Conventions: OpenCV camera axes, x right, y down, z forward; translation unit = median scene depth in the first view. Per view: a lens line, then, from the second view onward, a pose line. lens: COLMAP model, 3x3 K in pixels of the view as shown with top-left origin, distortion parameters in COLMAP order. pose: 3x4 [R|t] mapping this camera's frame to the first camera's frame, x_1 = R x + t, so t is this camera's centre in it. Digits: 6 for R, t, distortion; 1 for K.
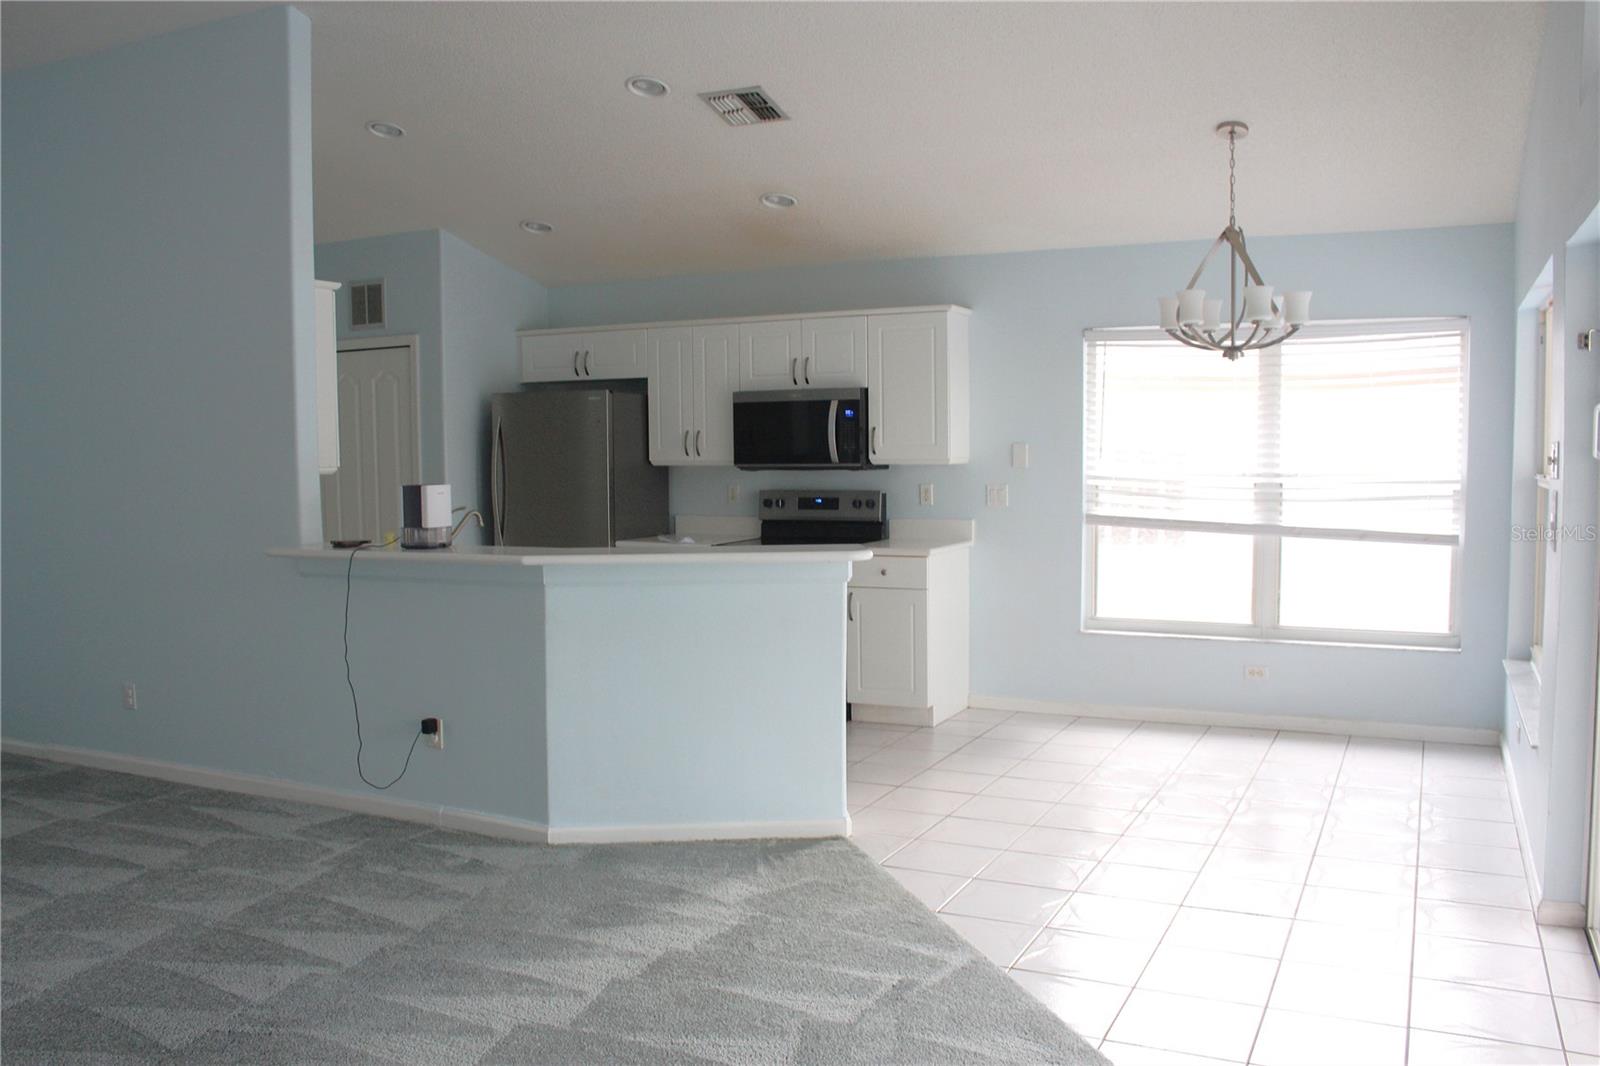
lens RADIAL K [[1336.5, 0, 795.8], [0, 1336.5, 535.8], [0, 0, 1]] dist [-0.138951, 0.110061]
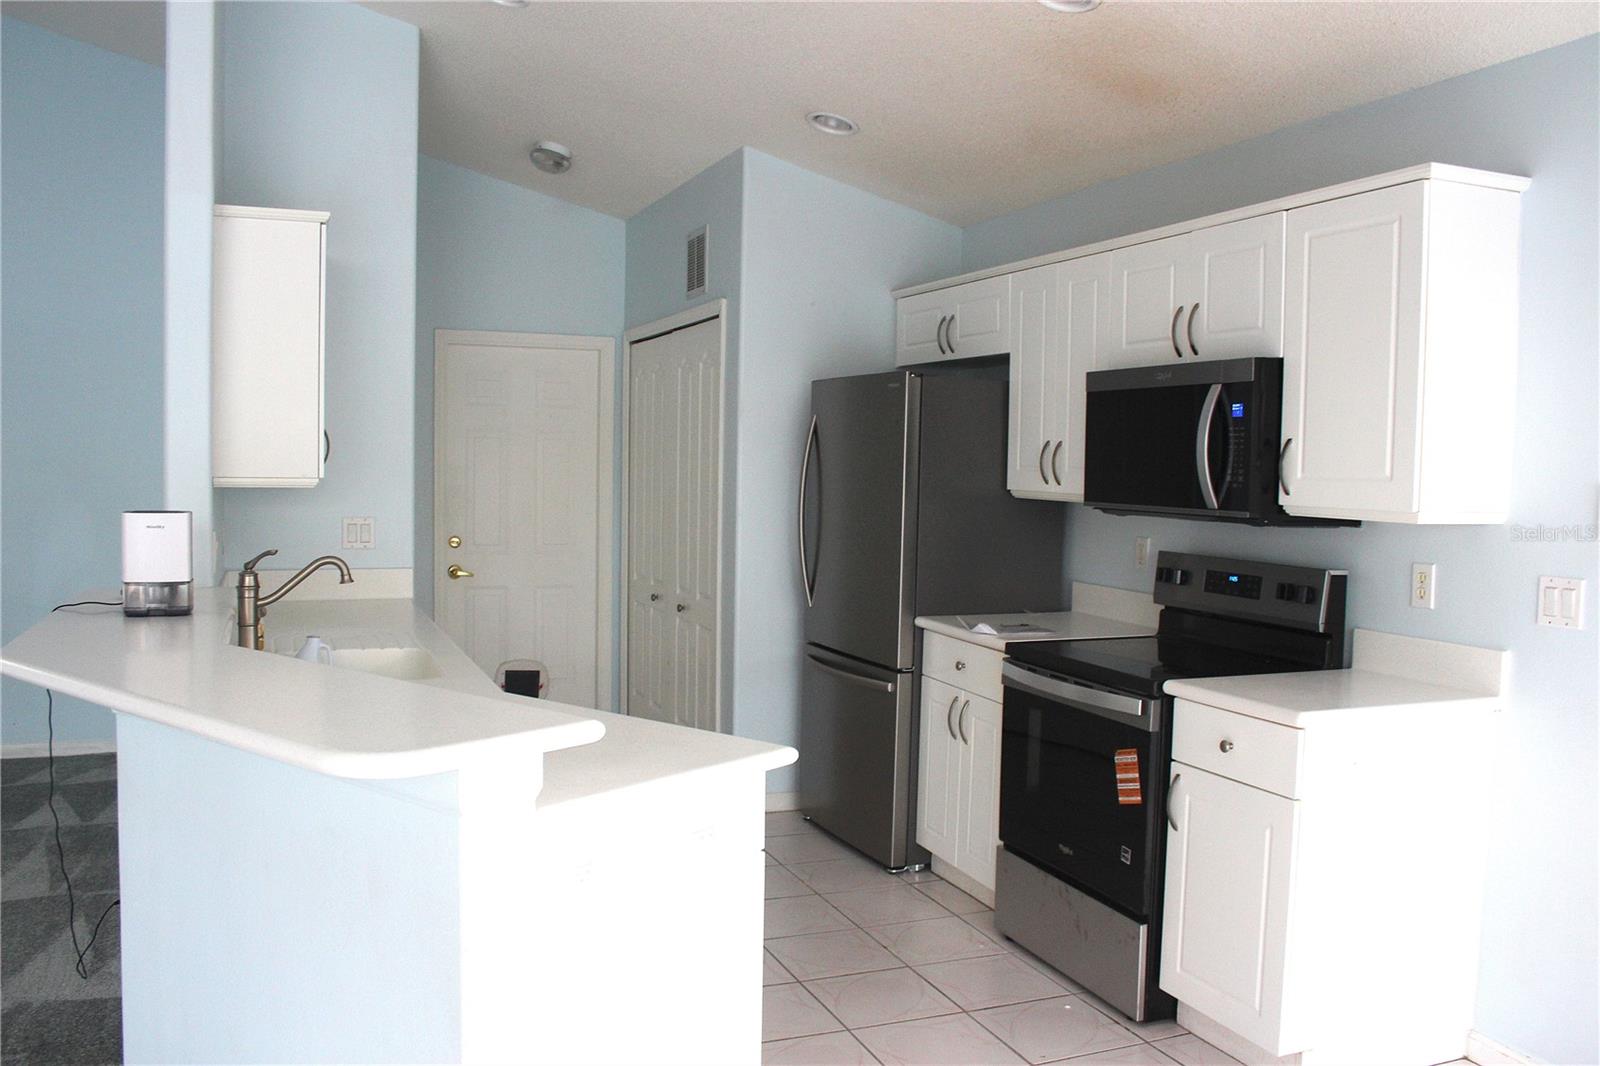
lens RADIAL K [[1333.3, 0, 802.2], [0, 1333.3, 542.1], [0, 0, 1]] dist [-0.117476, 0.055516]
pose [[0.742363, 0.065812, -0.666758, 0.240169], [-0.072276, 0.997223, 0.017960, -0.038495], [0.666088, 0.034857, 0.745058, 0.512320]]
